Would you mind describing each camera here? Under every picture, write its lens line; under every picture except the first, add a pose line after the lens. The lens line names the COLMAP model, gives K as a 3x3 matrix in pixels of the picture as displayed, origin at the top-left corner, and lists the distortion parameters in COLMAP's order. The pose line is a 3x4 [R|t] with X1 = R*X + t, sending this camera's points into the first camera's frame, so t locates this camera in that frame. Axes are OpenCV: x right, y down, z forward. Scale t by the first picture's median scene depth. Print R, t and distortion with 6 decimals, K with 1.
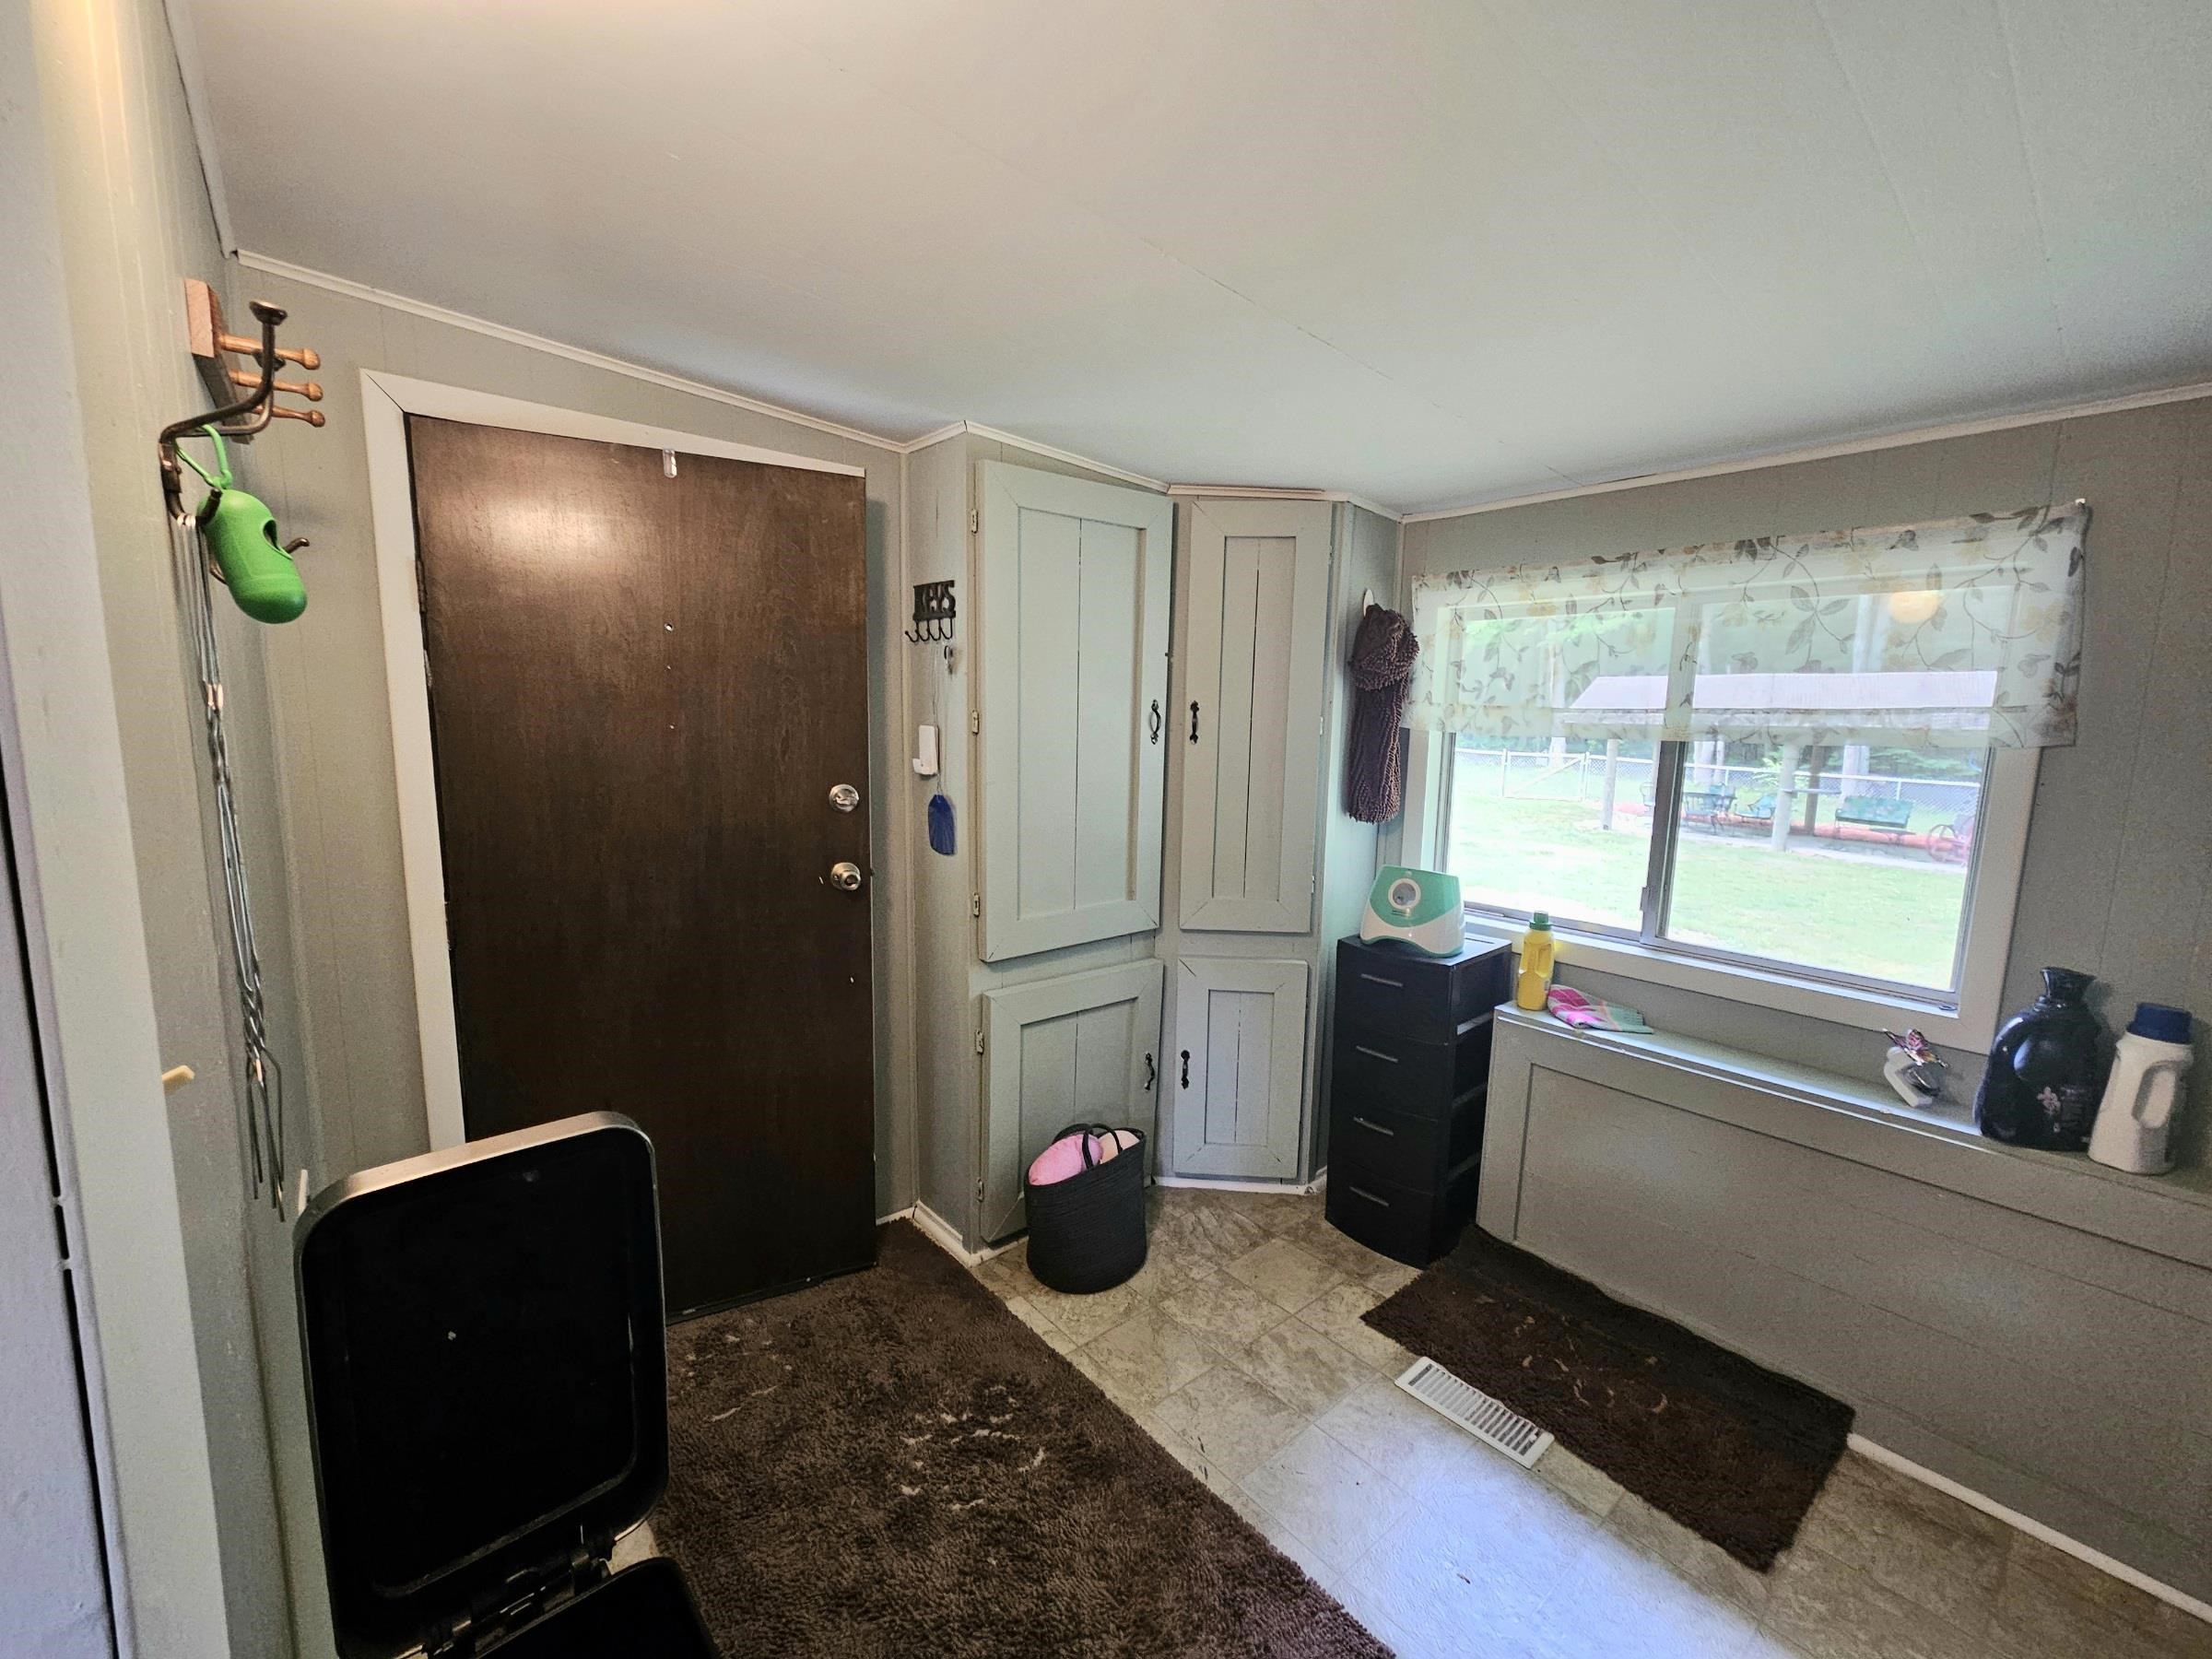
lens RADIAL K [[902.5, 0, 1094.6], [0, 902.5, 832.0], [0, 0, 1]] dist [0.003532, 0.001169]
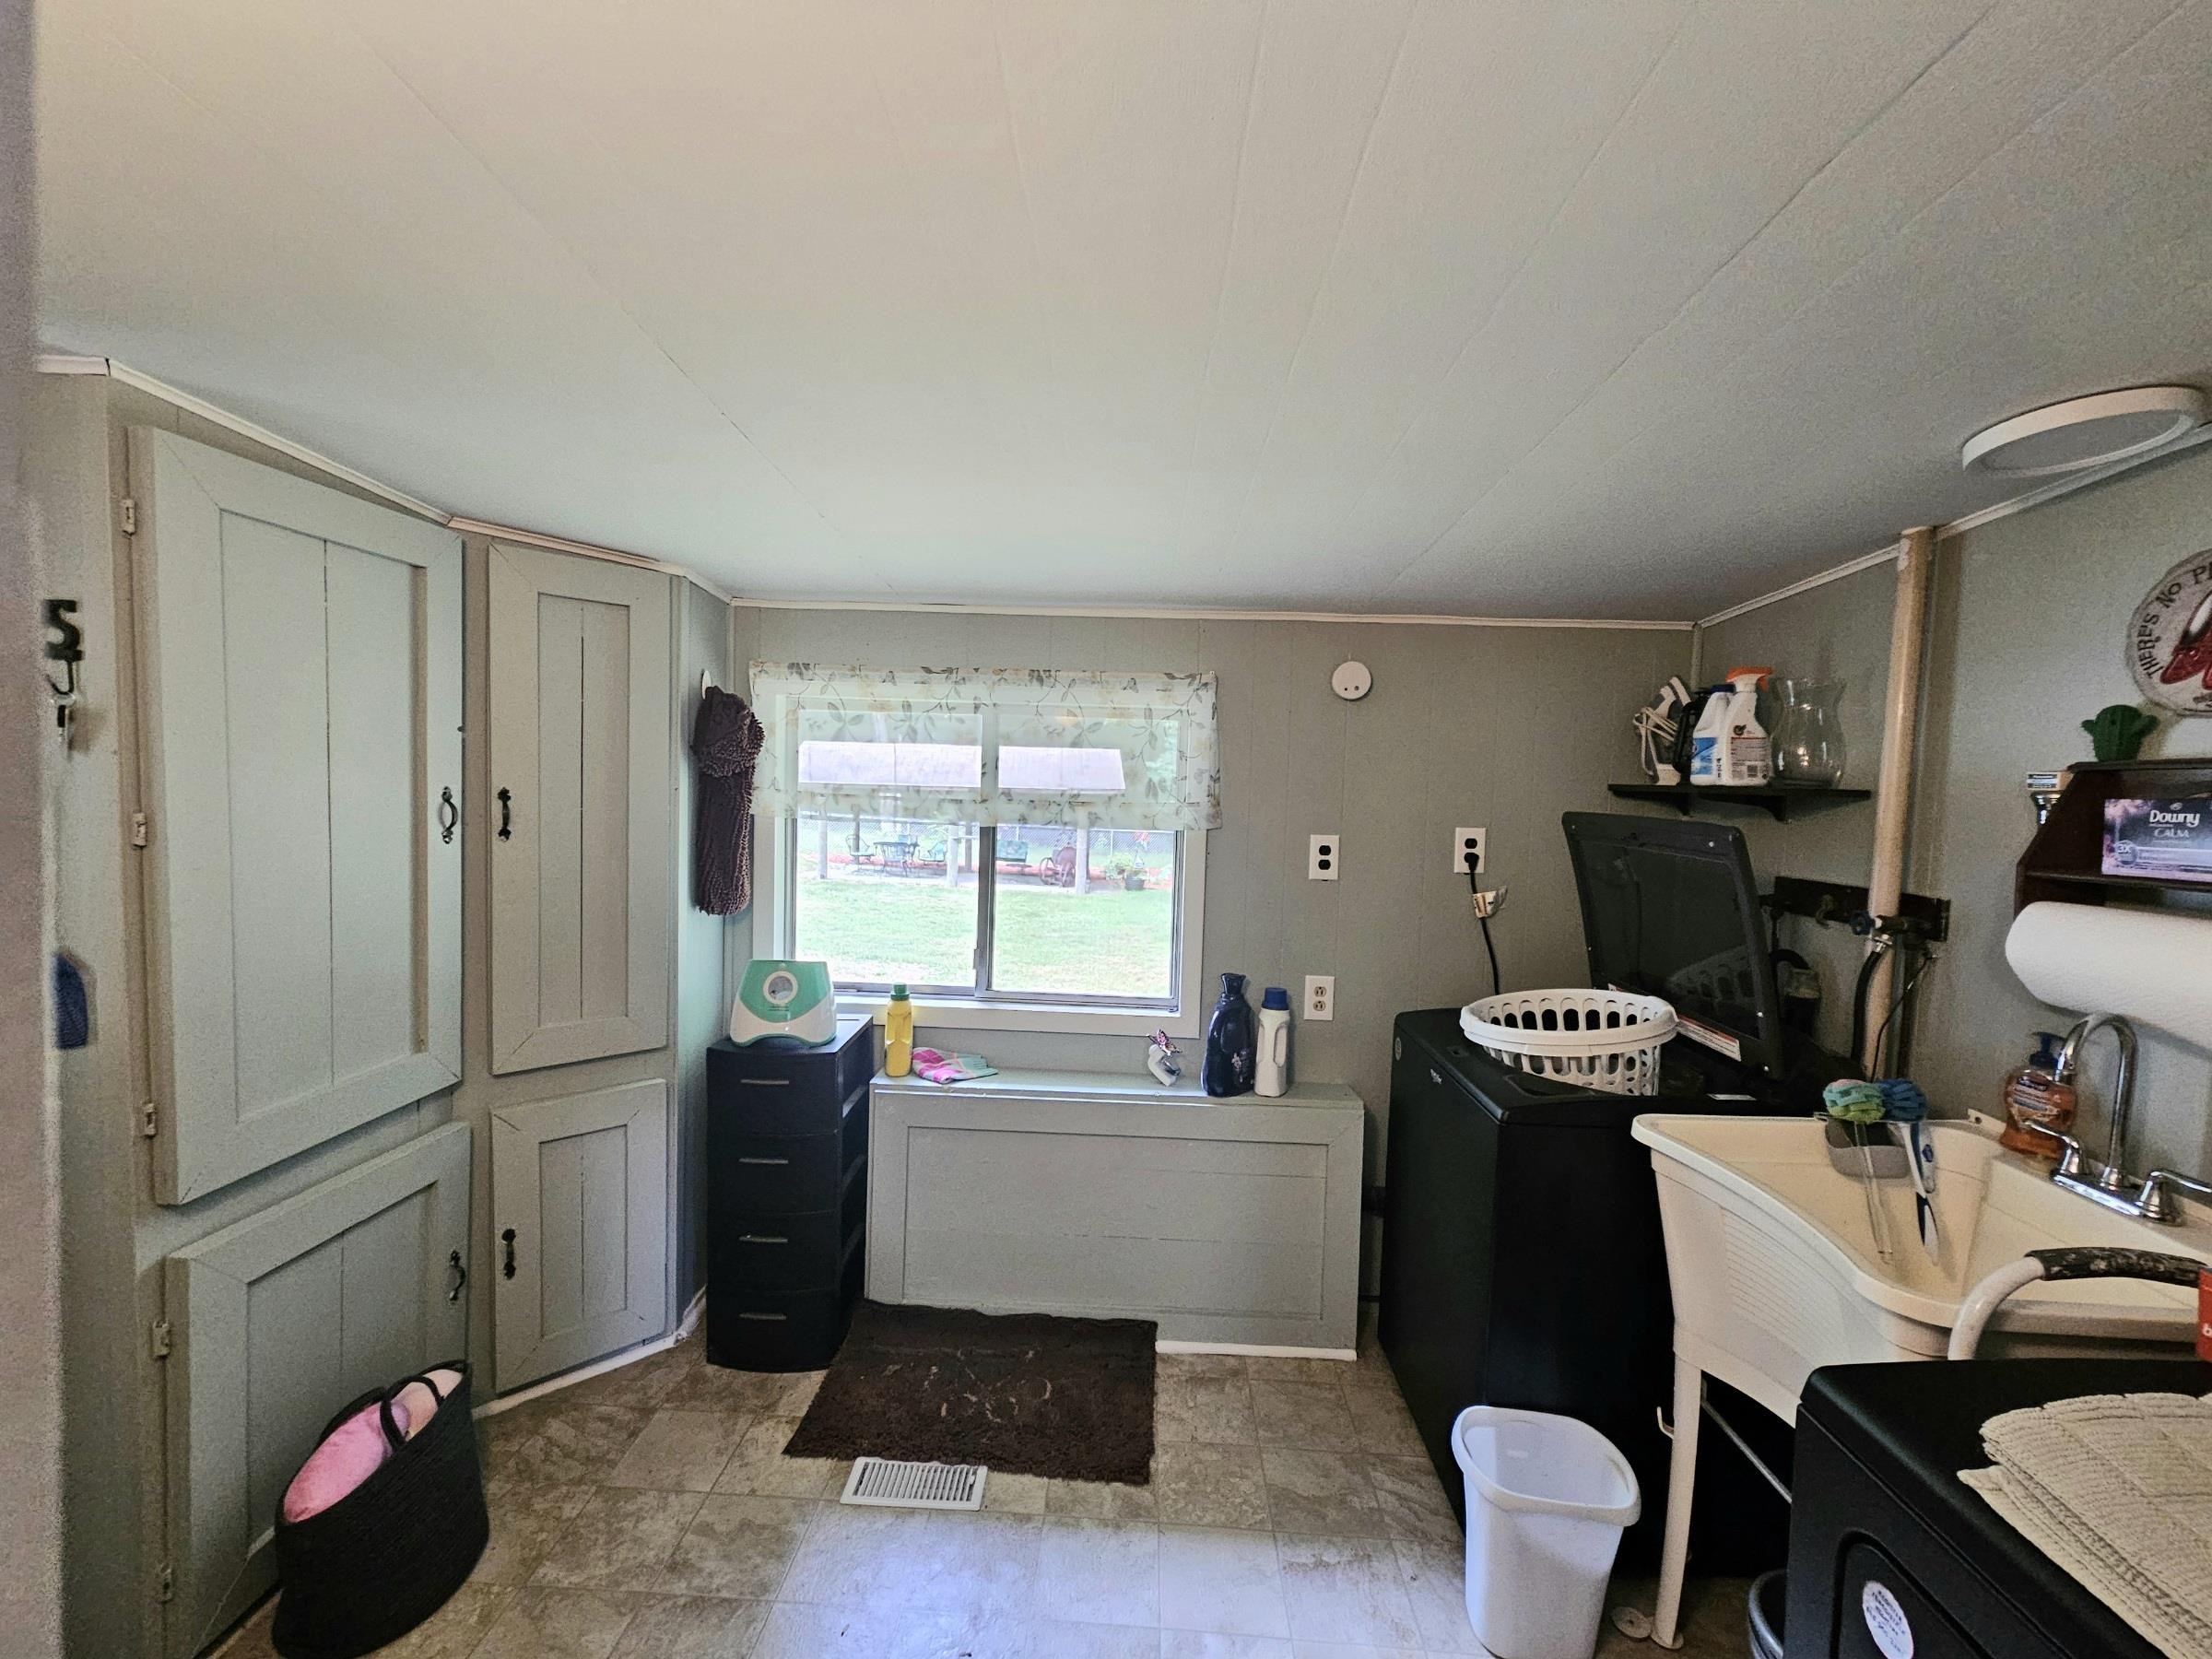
lens RADIAL K [[902.5, 0, 1099.8], [0, 902.5, 834.9], [0, 0, 1]] dist [0.003532, 0.001169]
pose [[0.676045, -0.038780, 0.735839, -0.140711], [0.081970, 0.996374, -0.022798, -0.047079], [-0.732287, 0.075729, 0.676773, 0.079223]]
